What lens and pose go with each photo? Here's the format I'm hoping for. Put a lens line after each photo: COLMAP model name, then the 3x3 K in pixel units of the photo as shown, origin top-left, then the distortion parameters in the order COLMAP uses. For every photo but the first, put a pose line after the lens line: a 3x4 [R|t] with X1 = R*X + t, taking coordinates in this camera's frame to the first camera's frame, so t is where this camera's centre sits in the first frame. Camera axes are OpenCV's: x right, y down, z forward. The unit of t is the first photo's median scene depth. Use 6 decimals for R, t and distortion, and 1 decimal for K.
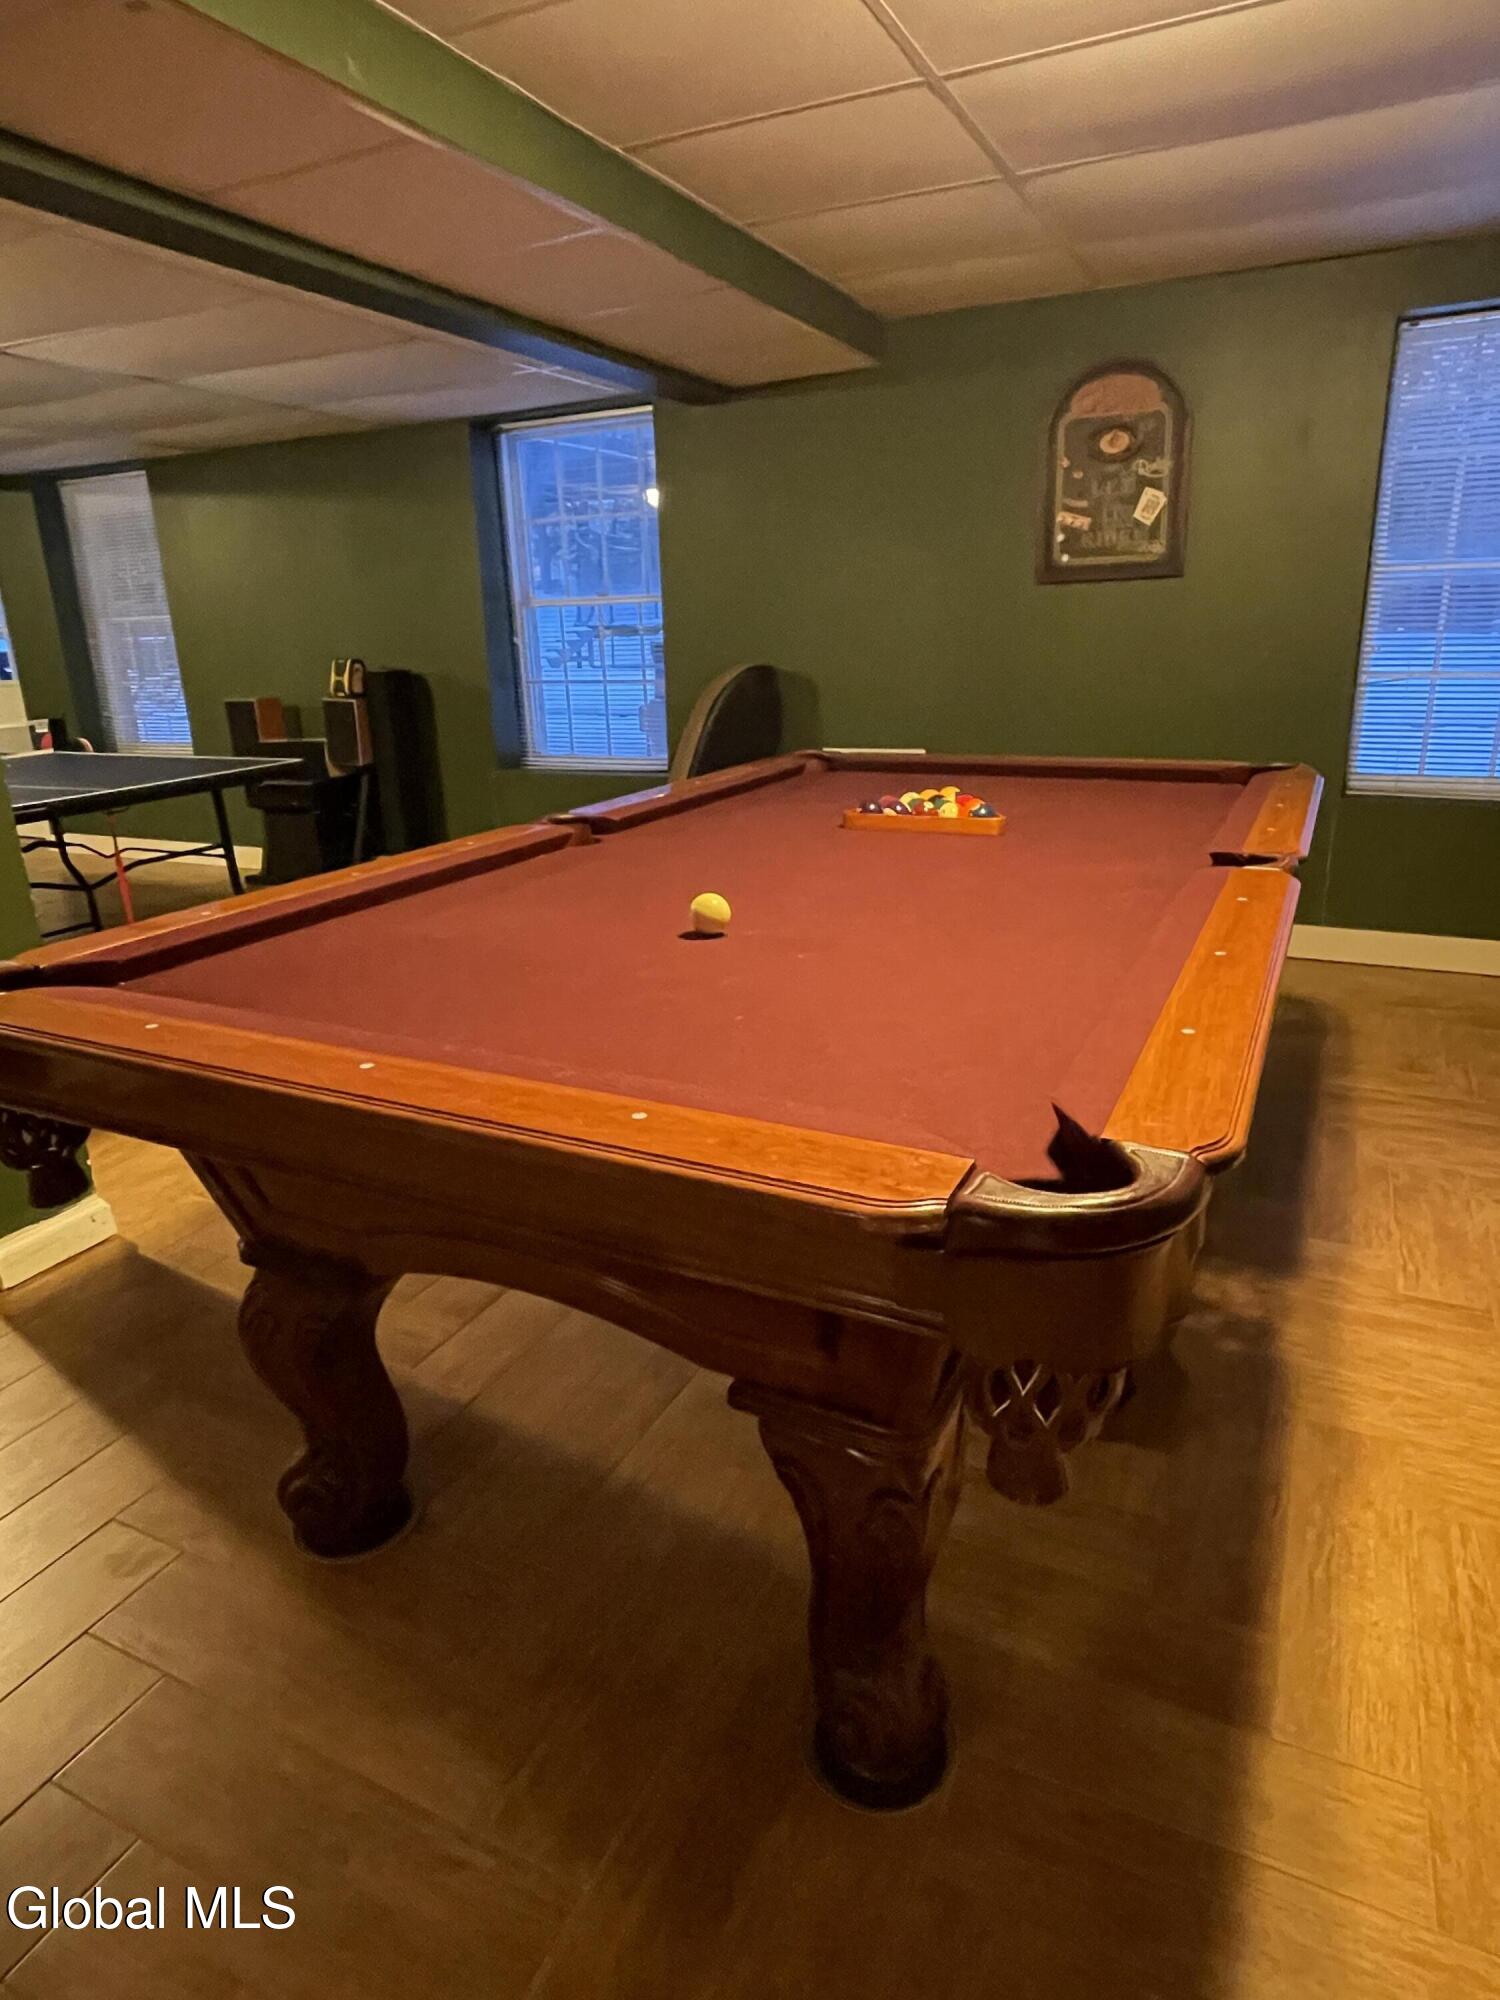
lens RADIAL K [[1167.5, 0, 763.0], [0, 1167.5, 996.4], [0, 0, 1]] dist [-0.015509, 0.004772]
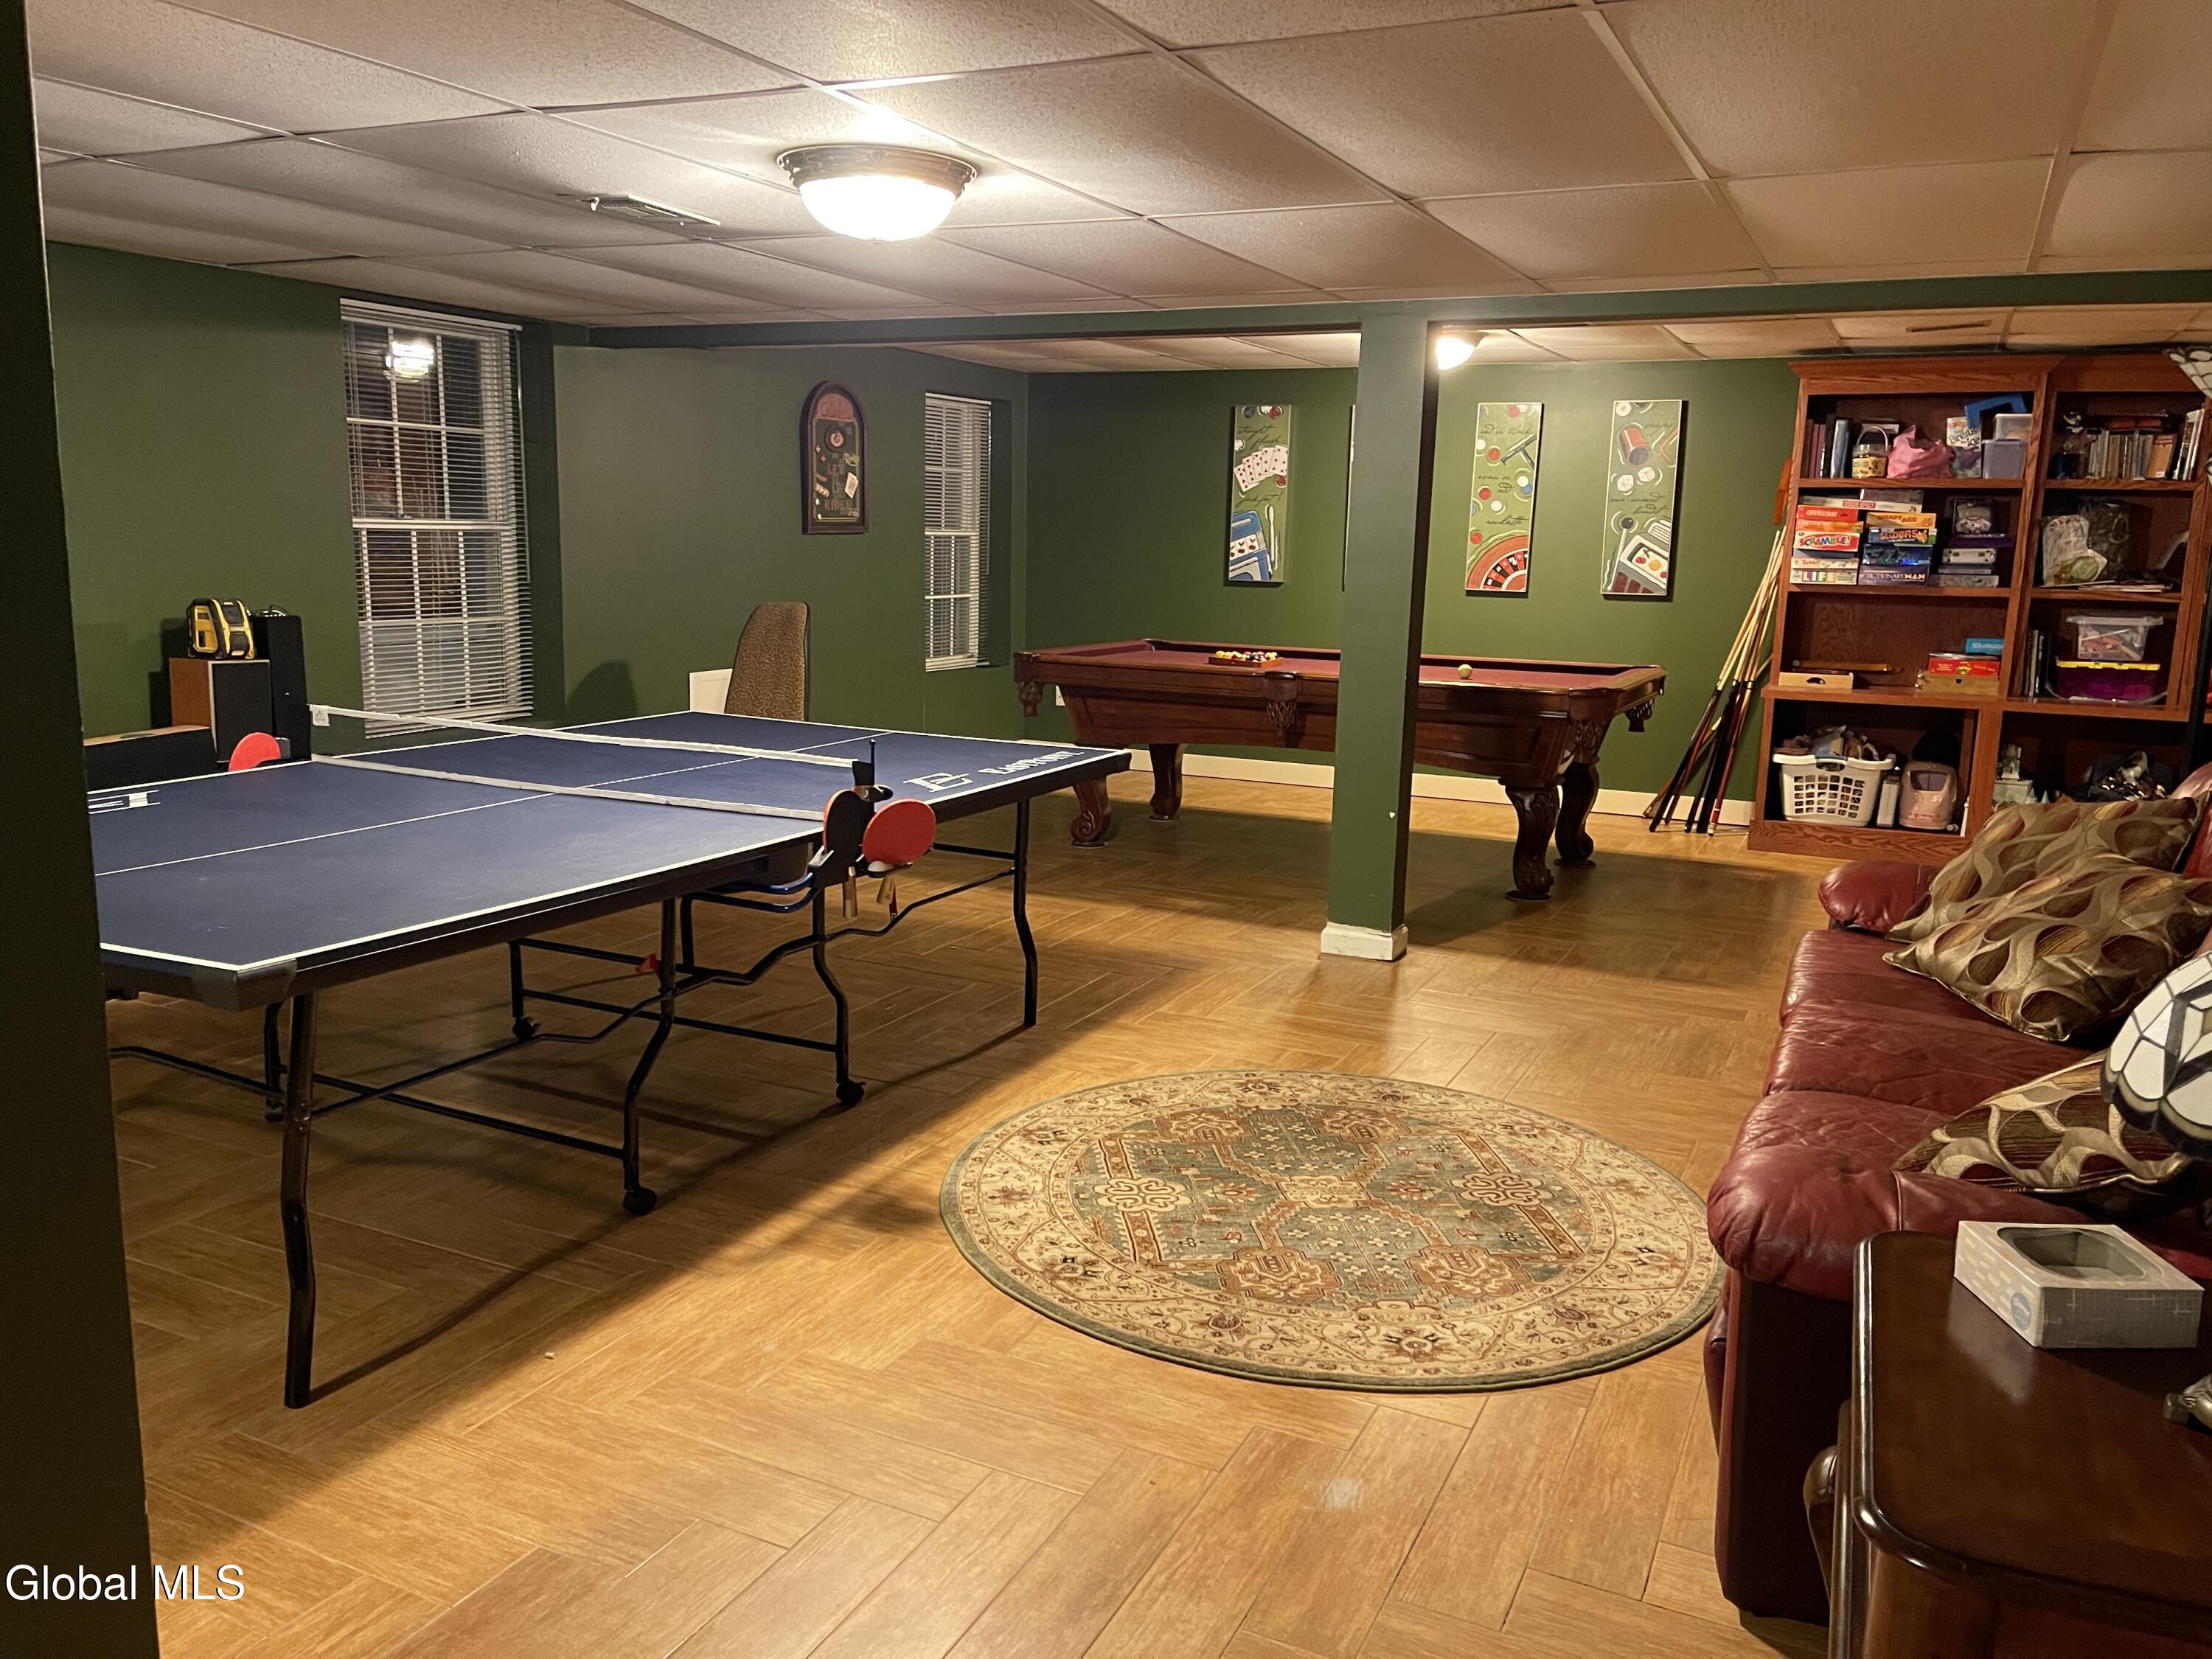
lens RADIAL K [[1678.5, 0, 1109.4], [0, 1678.5, 840.8], [0, 0, 1]] dist [0.033374, -0.008216]
pose [[-0.002699, -0.156530, 0.987670, -1.773678], [0.284823, 0.946643, 0.150806, -0.228093], [-0.958576, 0.281718, 0.042028, 0.728851]]
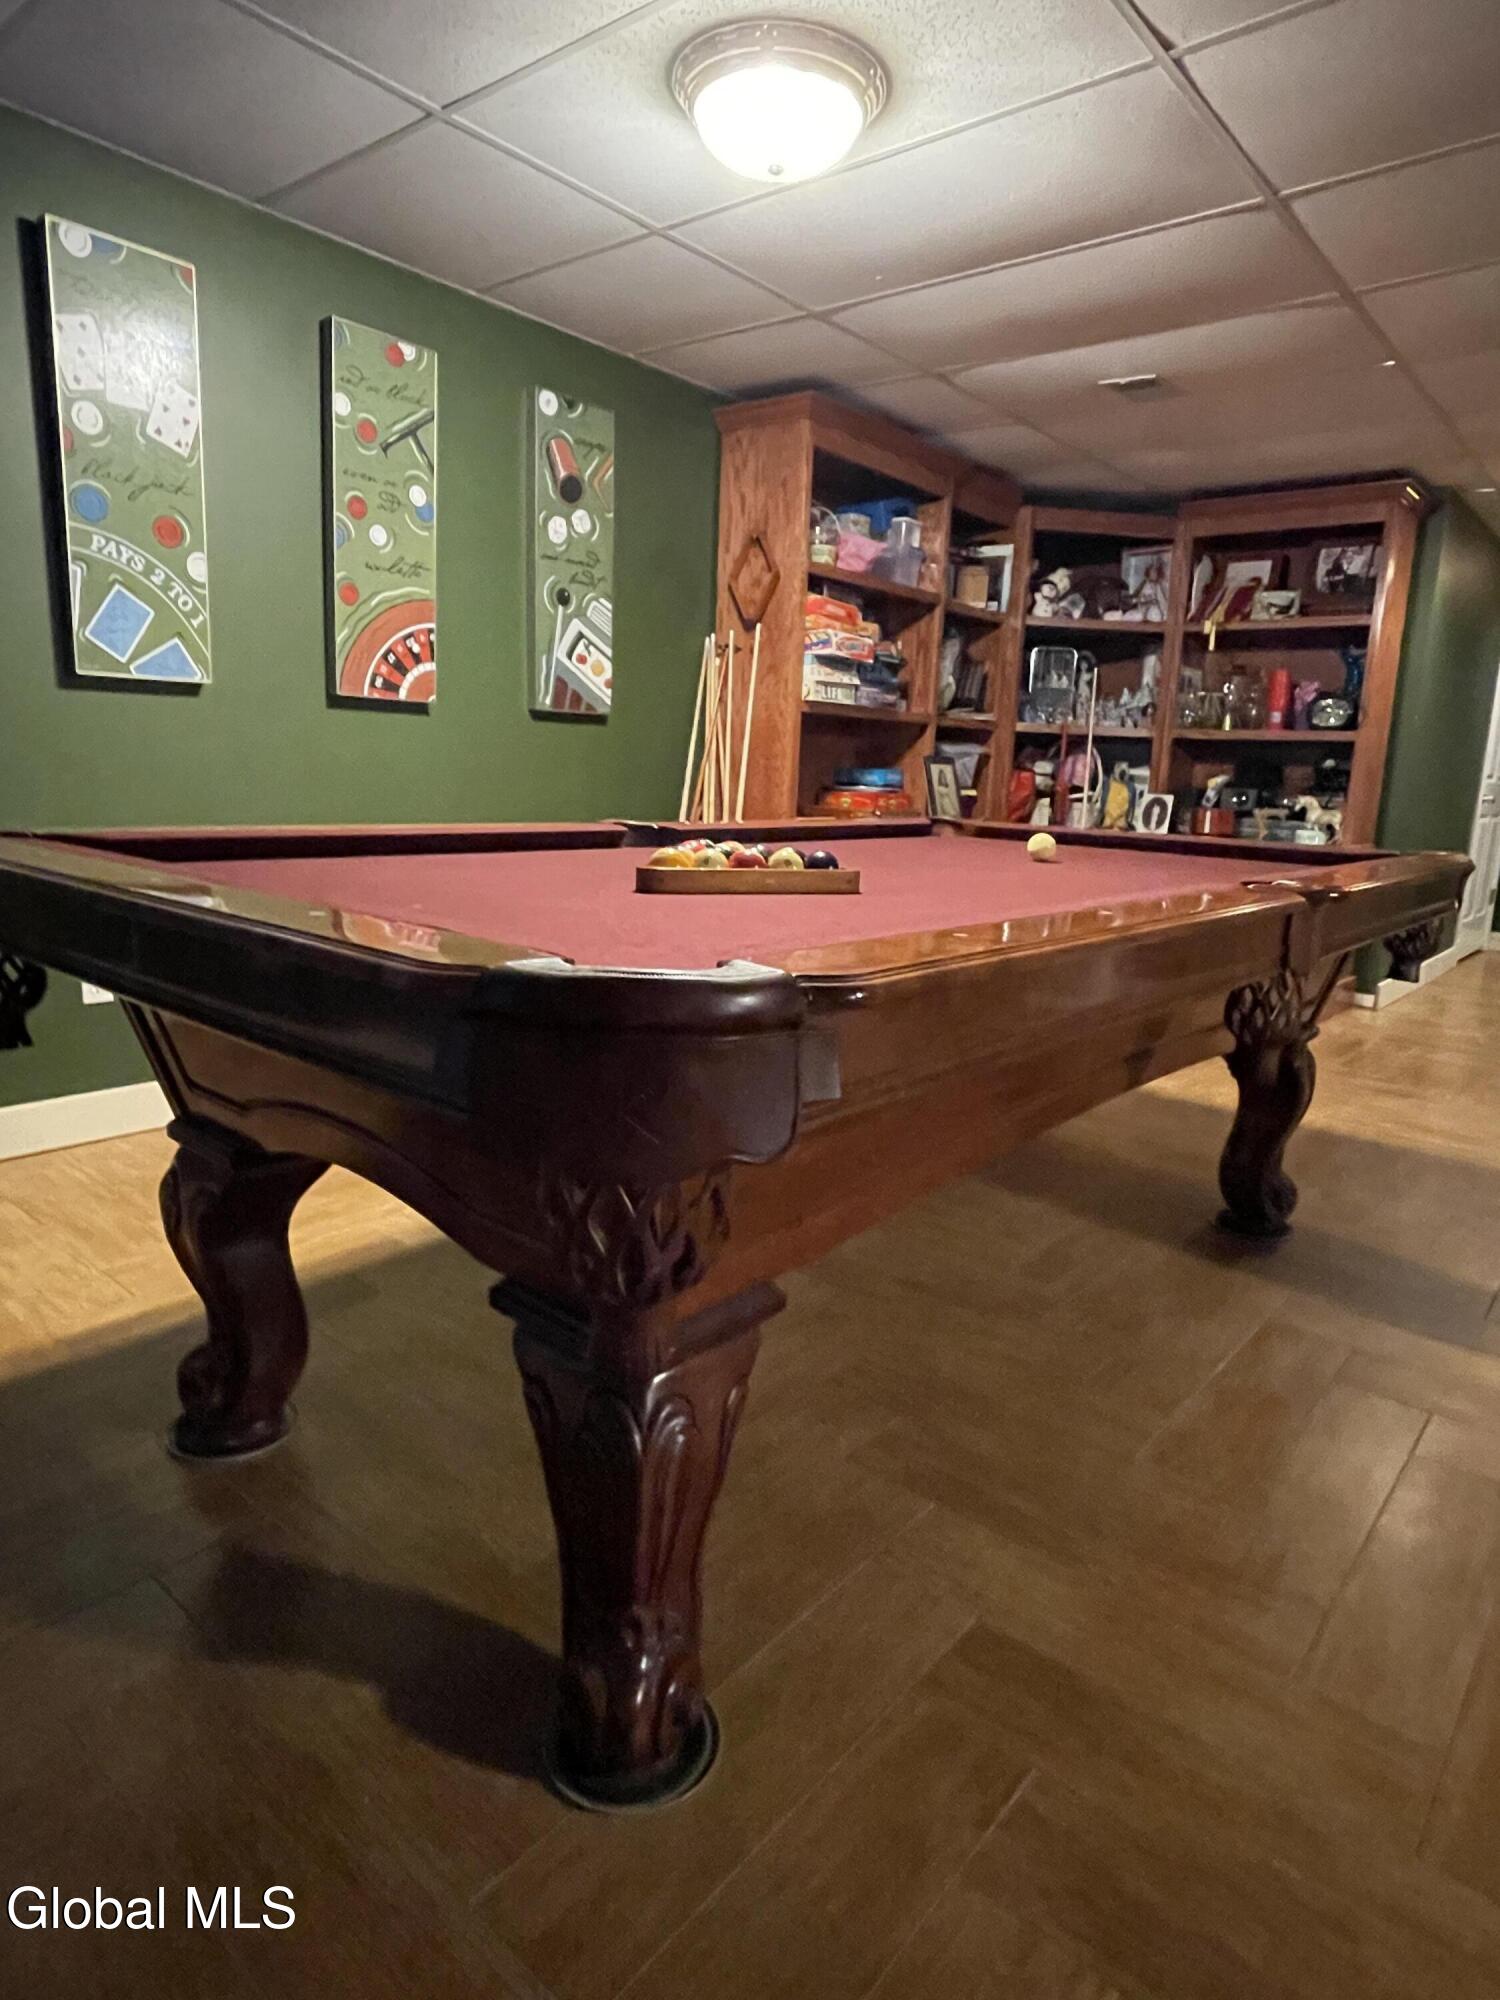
lens RADIAL K [[1167.5, 0, 750.3], [0, 1167.5, 1002.9], [0, 0, 1]] dist [-0.015509, 0.004772]
pose [[-0.972070, -0.060366, 0.226796, -0.023277], [0.057115, 0.876456, 0.478083, -0.252620], [-0.227637, 0.477683, -0.848528, 0.984592]]
